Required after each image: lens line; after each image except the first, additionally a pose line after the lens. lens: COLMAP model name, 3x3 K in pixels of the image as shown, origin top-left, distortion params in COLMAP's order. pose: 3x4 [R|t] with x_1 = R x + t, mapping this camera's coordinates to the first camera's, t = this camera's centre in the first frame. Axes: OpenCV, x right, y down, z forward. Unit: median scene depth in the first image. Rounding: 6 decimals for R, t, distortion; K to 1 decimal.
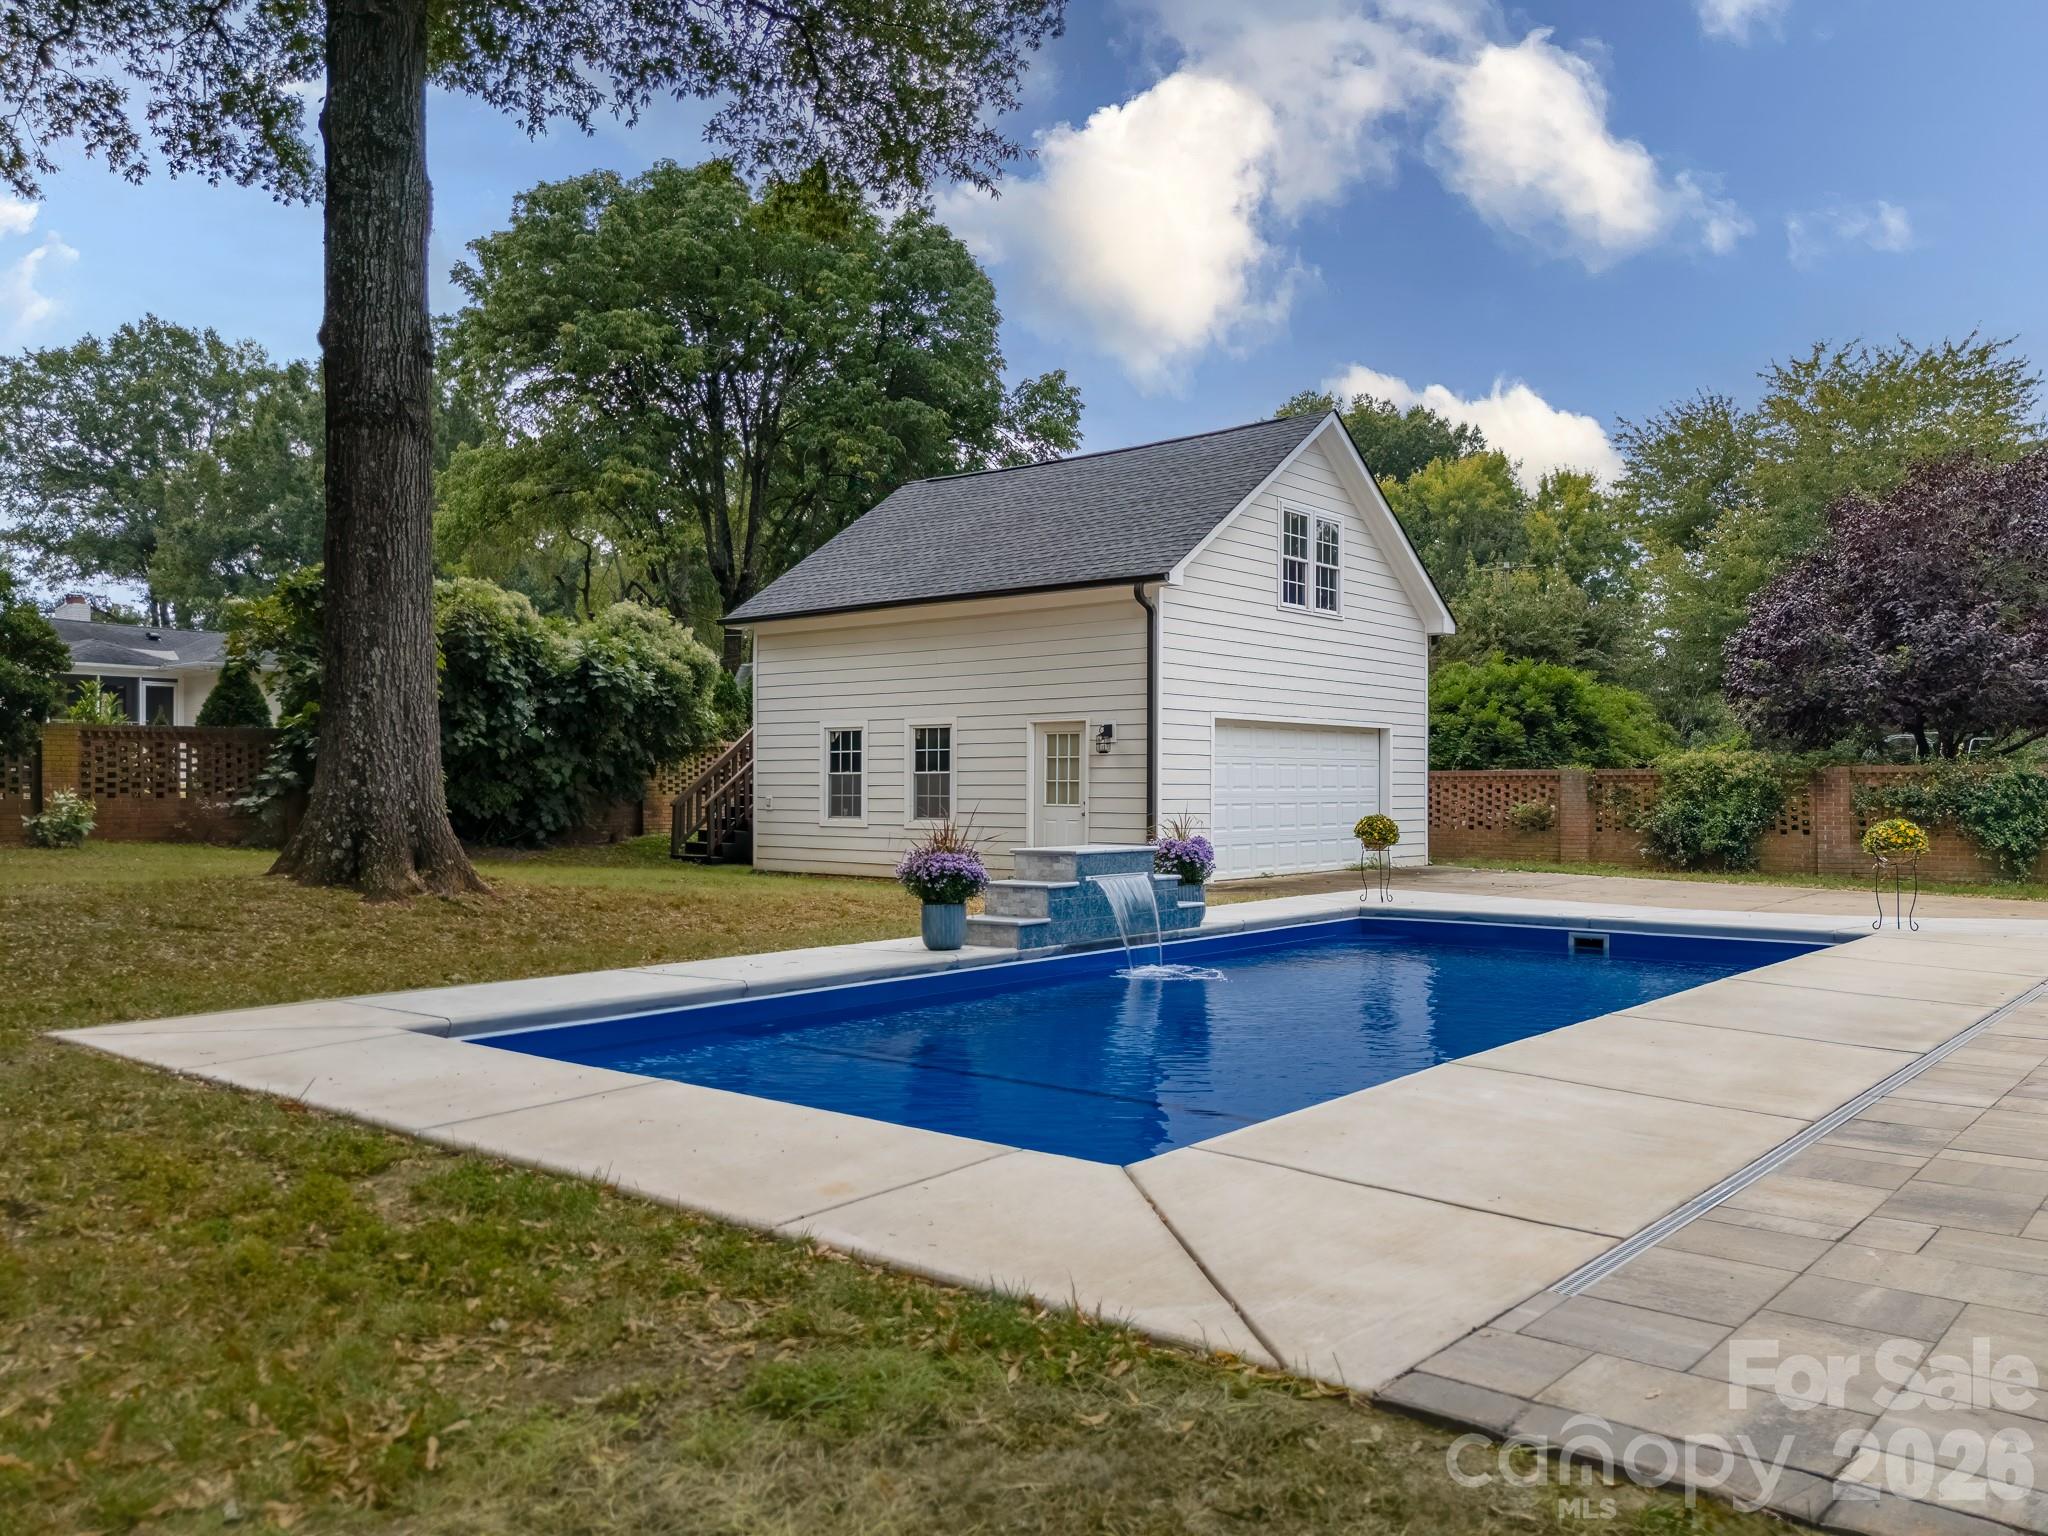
lens RADIAL K [[1552.5, 0, 959.5], [0, 1552.5, 768.1], [0, 0, 1]] dist [0.235012, -0.463161]
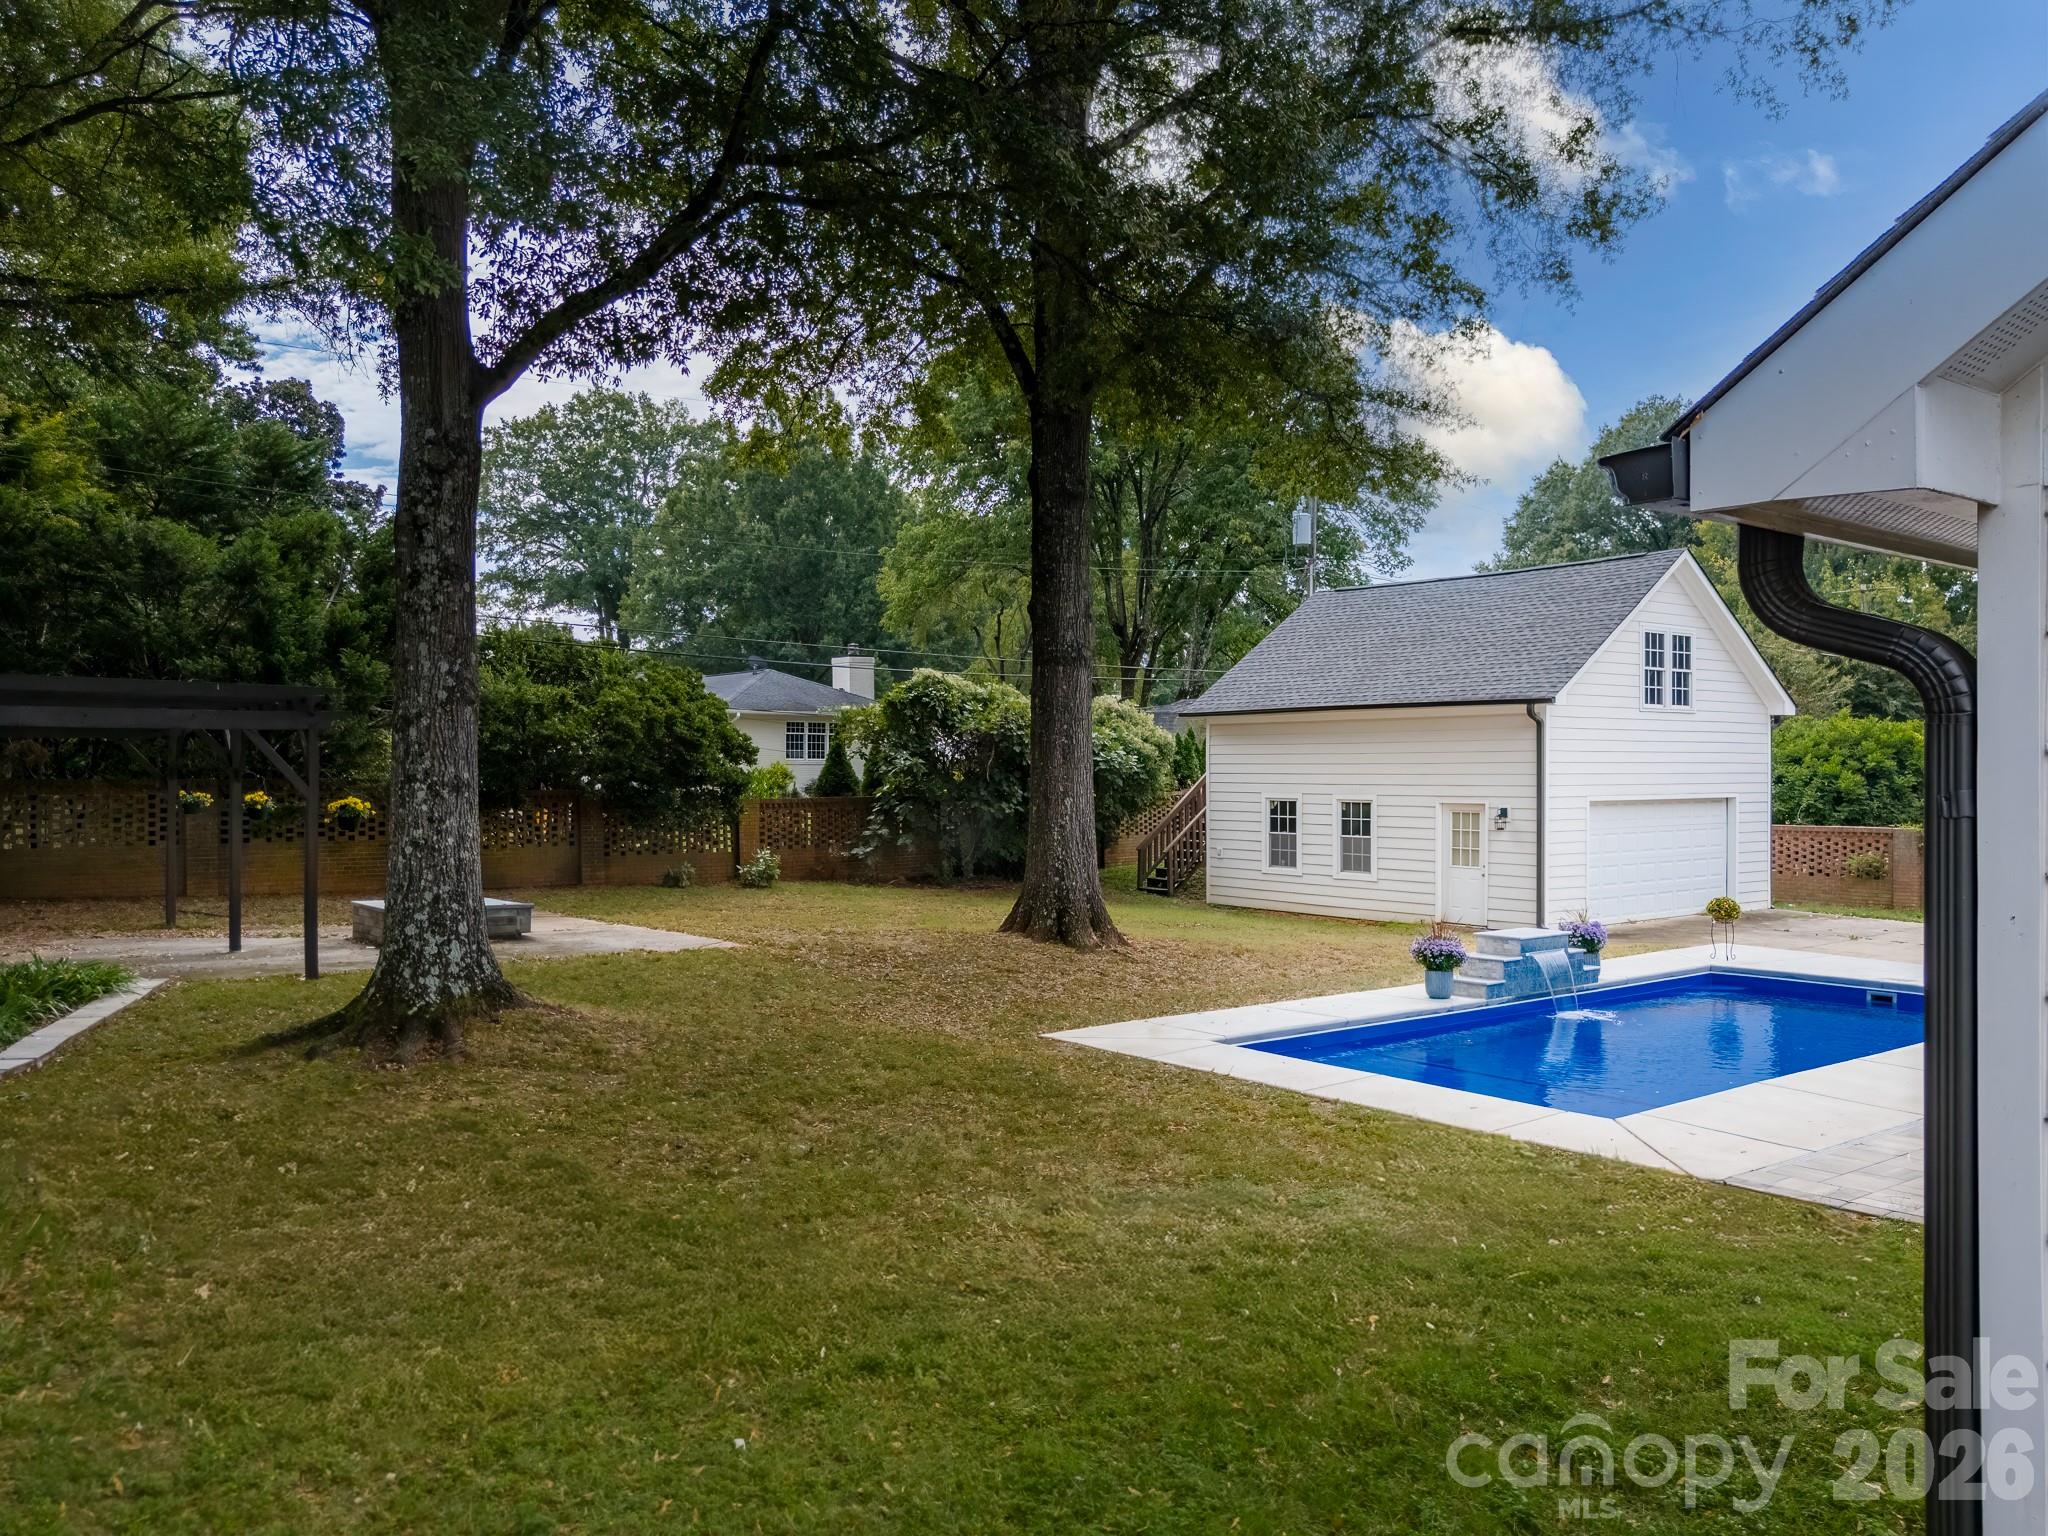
lens RADIAL K [[1473.9, 0, 1018.7], [0, 1473.9, 773.8], [0, 0, 1]] dist [0.070287, -0.000150]
pose [[0.983345, 0.001258, -0.181746, -0.068929], [-0.000387, 0.999988, 0.004827, -0.054424], [0.181750, -0.004676, 0.983334, -0.265231]]
